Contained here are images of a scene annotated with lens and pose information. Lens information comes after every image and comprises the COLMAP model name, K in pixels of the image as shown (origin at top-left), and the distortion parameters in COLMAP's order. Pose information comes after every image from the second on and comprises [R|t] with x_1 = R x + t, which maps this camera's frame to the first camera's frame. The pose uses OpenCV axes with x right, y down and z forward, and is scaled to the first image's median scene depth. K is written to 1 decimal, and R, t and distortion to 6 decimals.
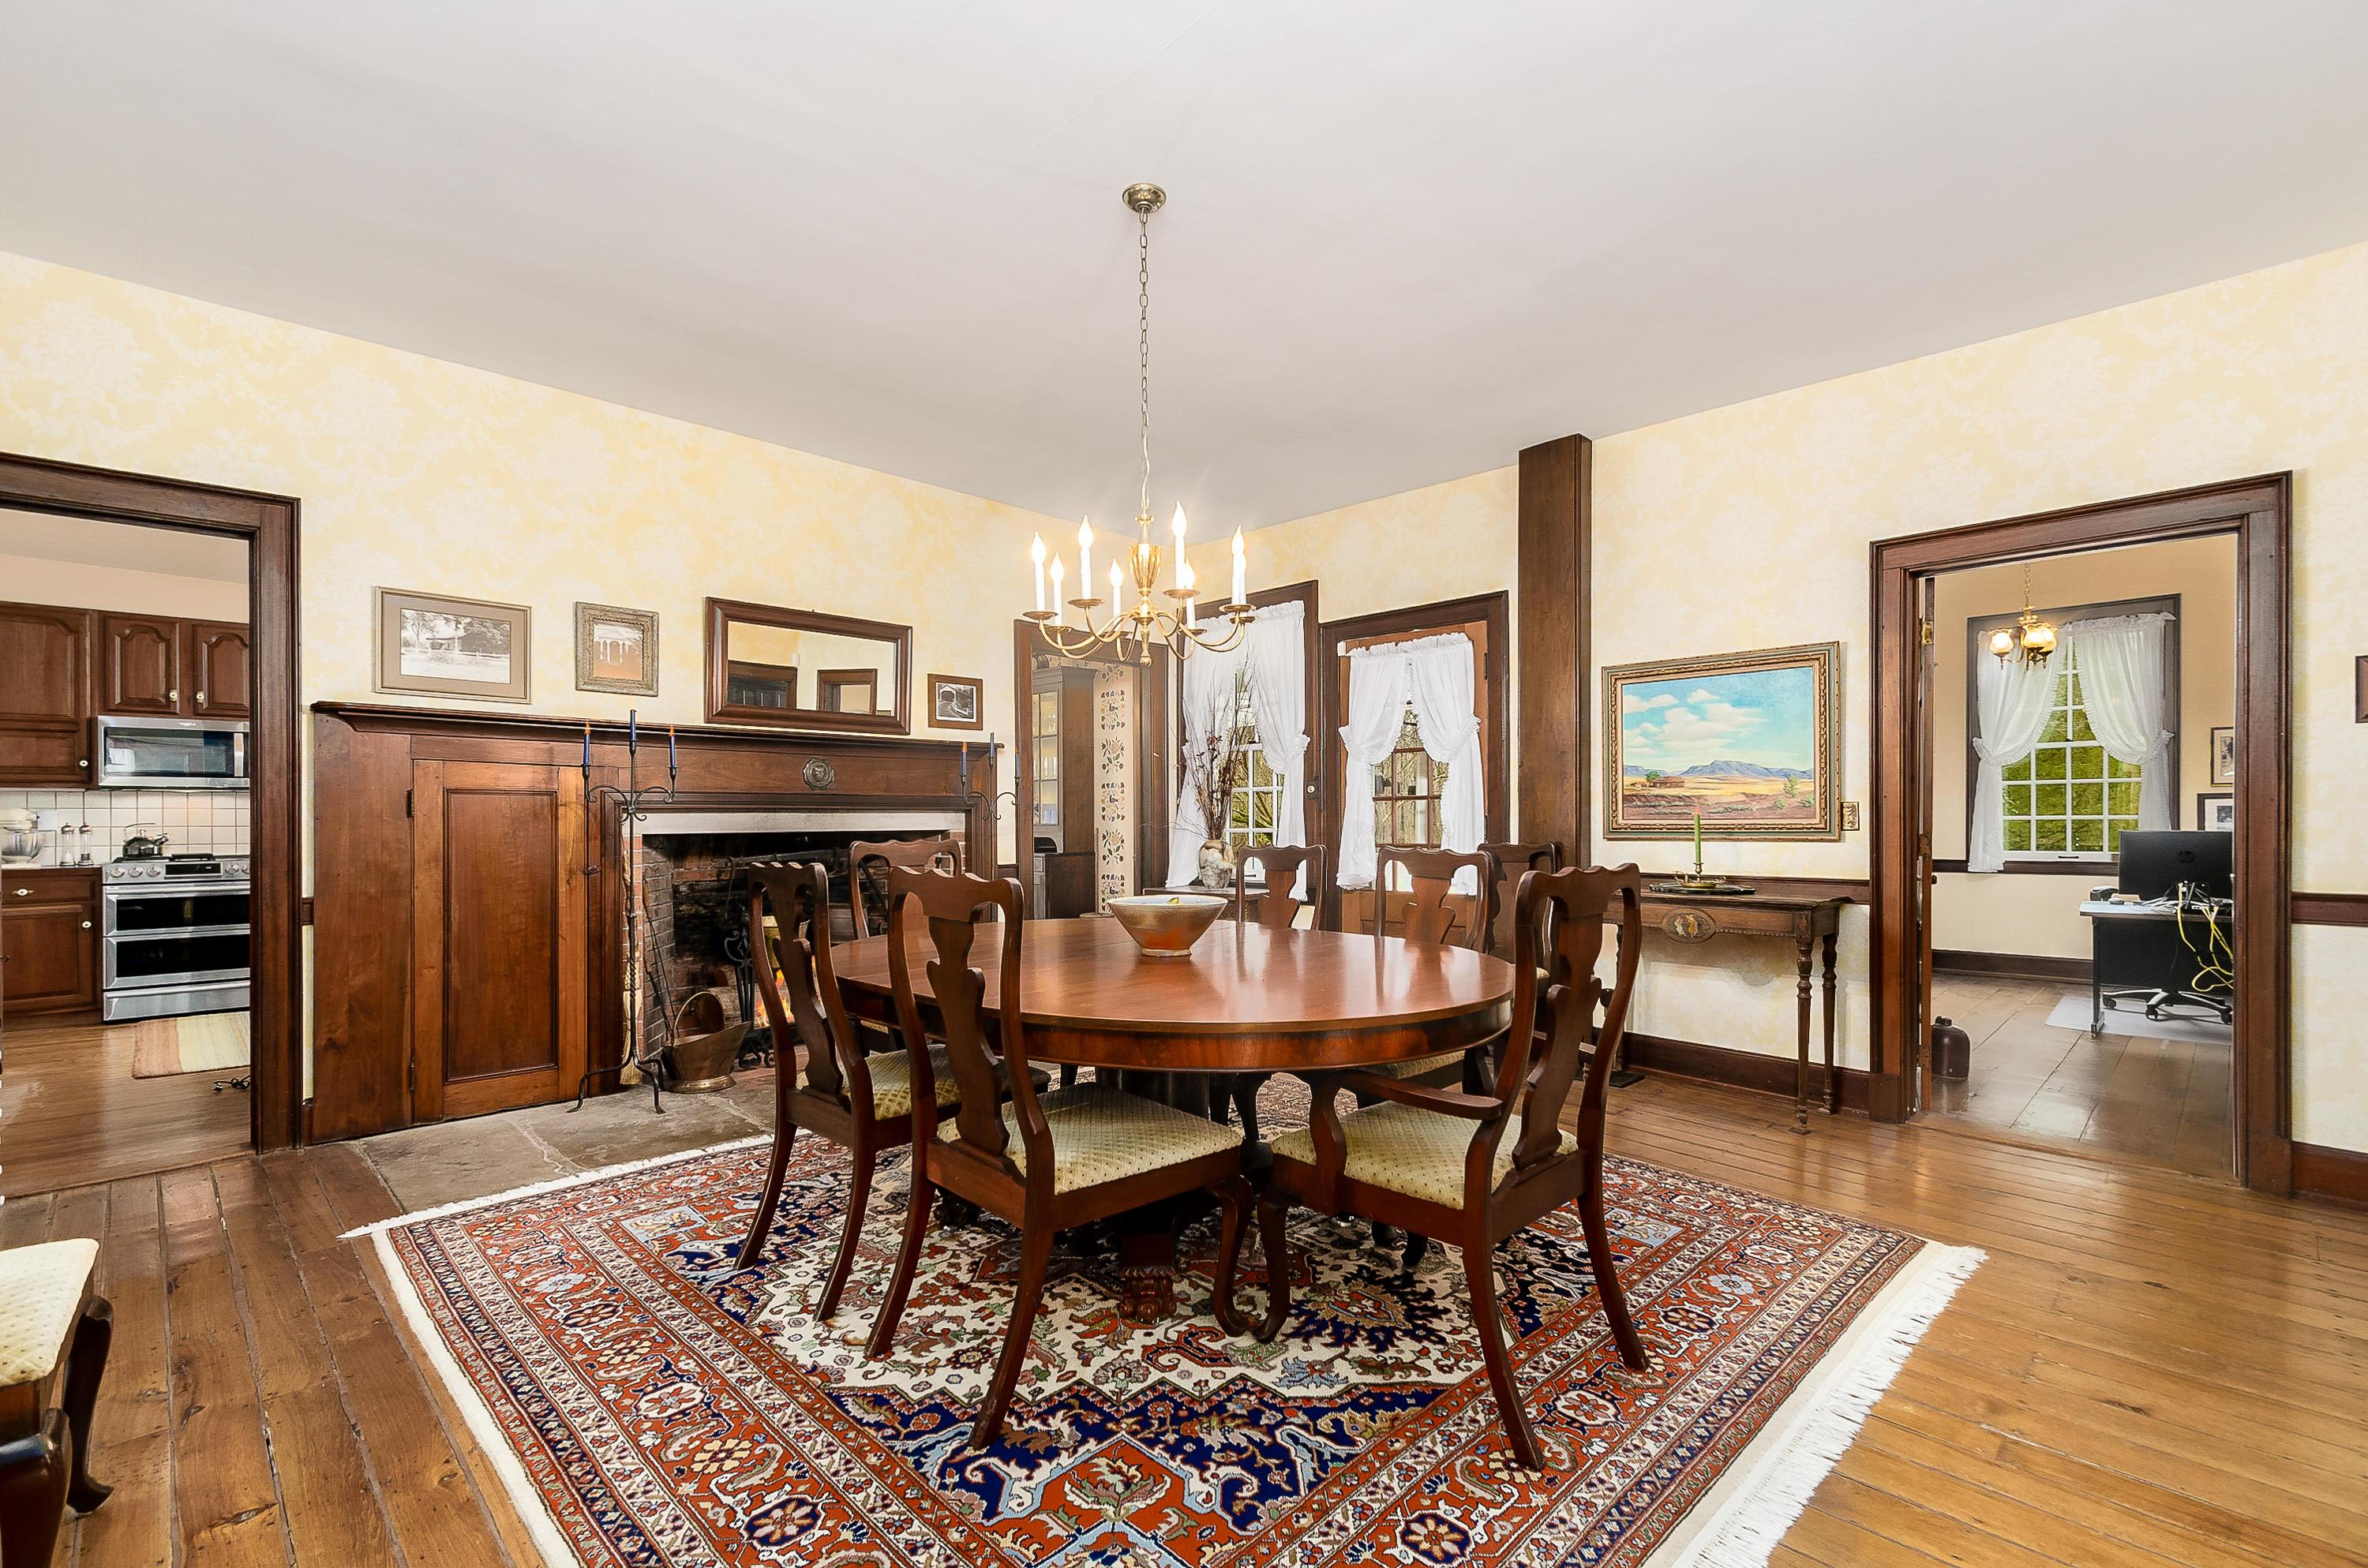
lens RADIAL K [[1048.0, 0, 1194.6], [0, 1048.0, 813.3], [0, 0, 1]] dist [0.000093, -0.000141]
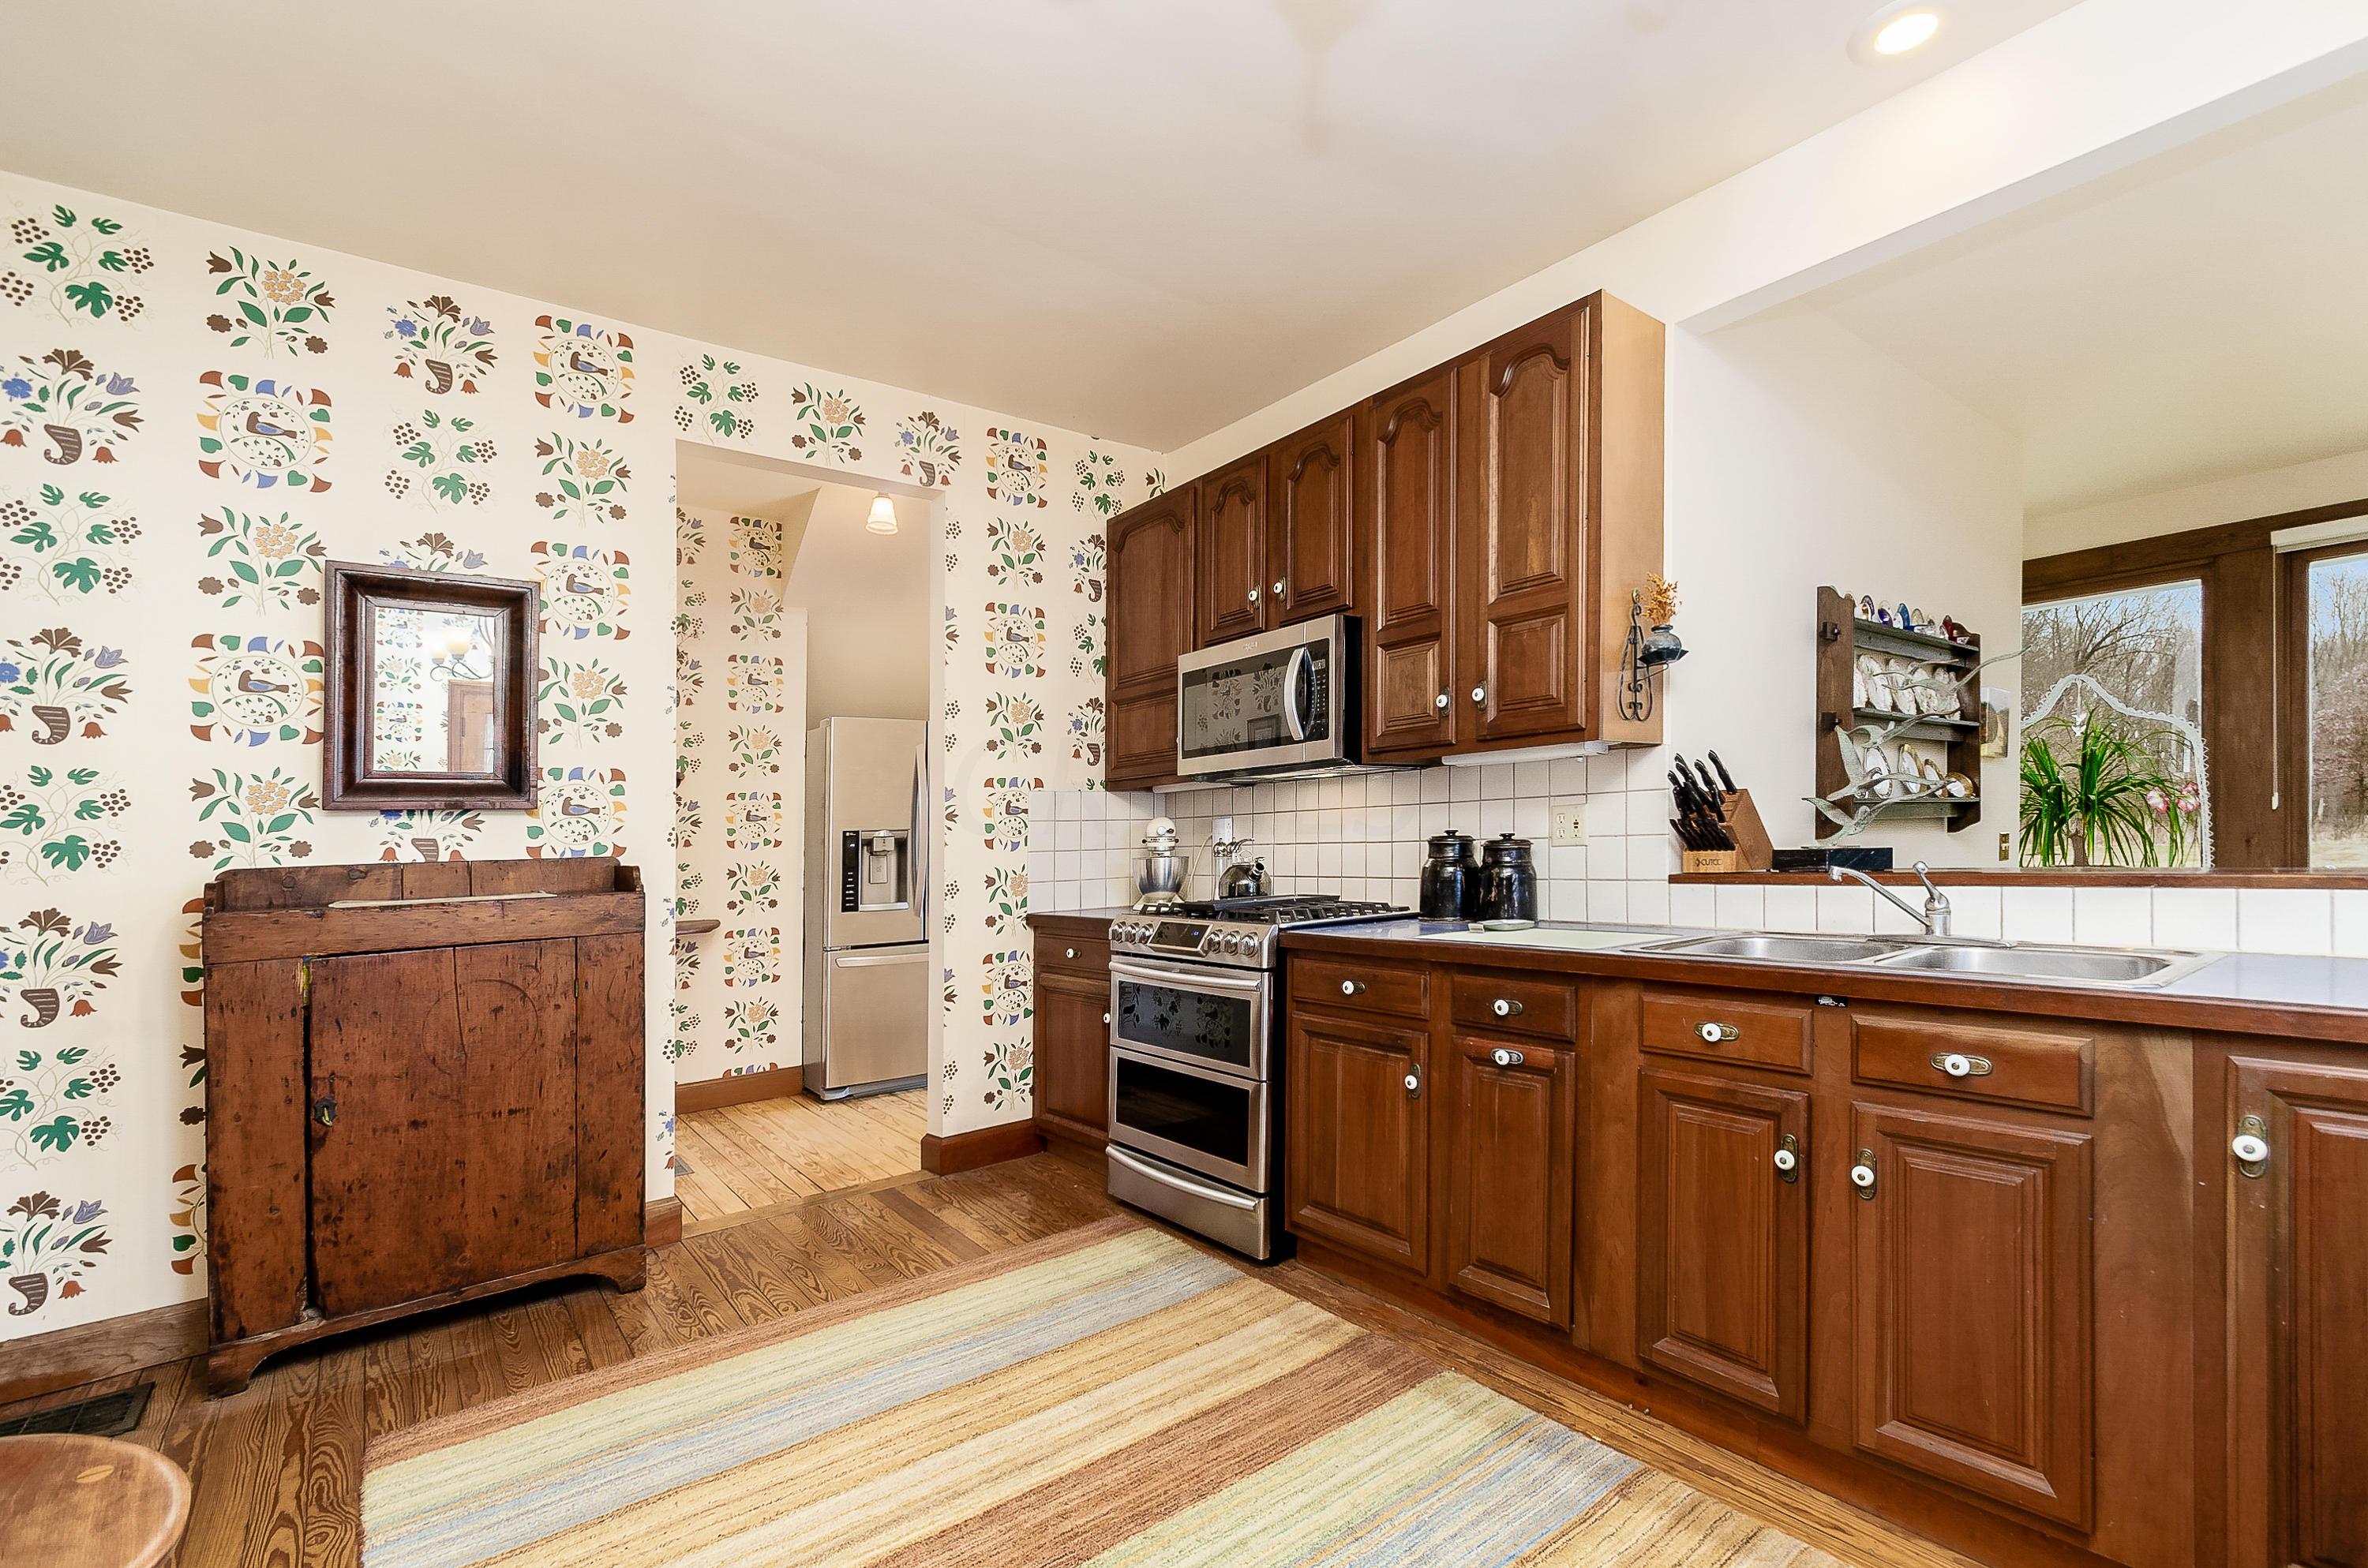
lens RADIAL K [[1048.0, 0, 1194.6], [0, 1048.0, 813.3], [0, 0, 1]] dist [0.000093, -0.000141]
pose [[-0.116306, -0.021523, -0.992980, -0.479005], [0.032767, 0.999138, -0.025494, 0.009468], [0.992673, -0.035502, -0.115500, 1.085319]]
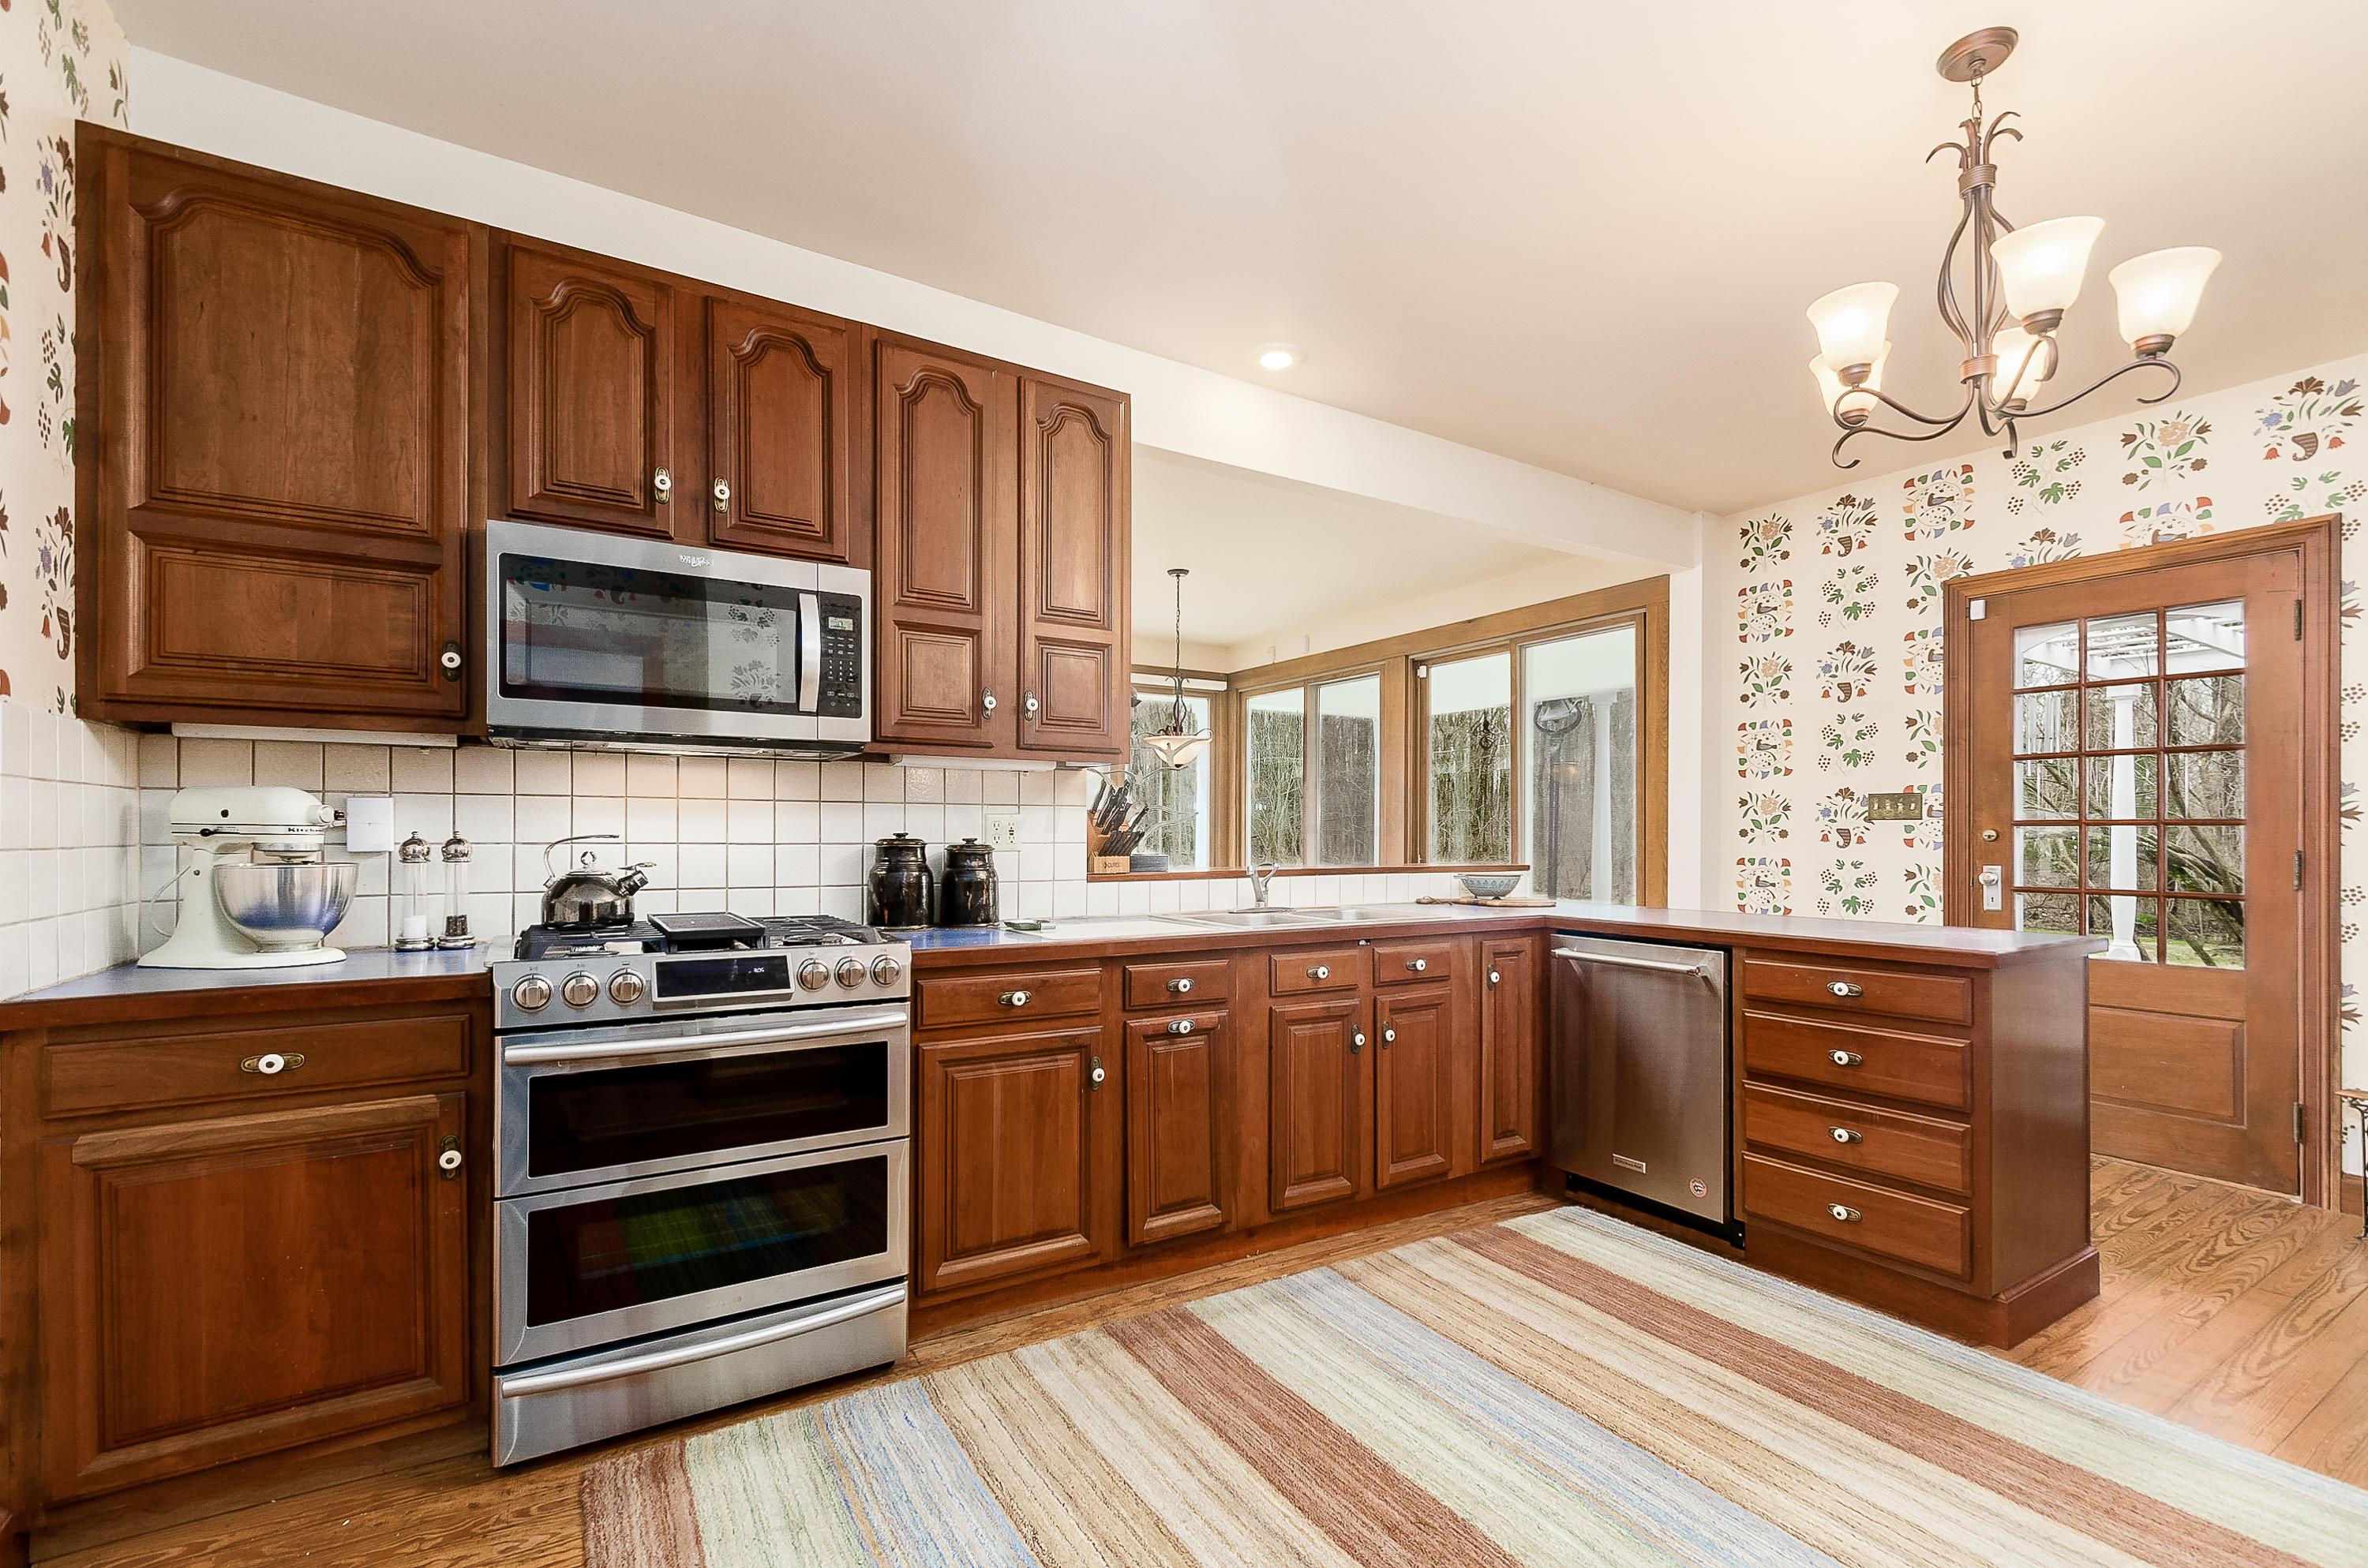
lens RADIAL K [[1041.5, 0, 1209.6], [0, 1041.5, 832.5], [0, 0, 1]] dist [0.001831, -0.000241]
pose [[0.976799, 0.008512, -0.213987, -0.751533], [-0.007608, 0.999958, 0.005046, 0.005431], [0.214021, -0.003300, 0.976824, 0.726982]]
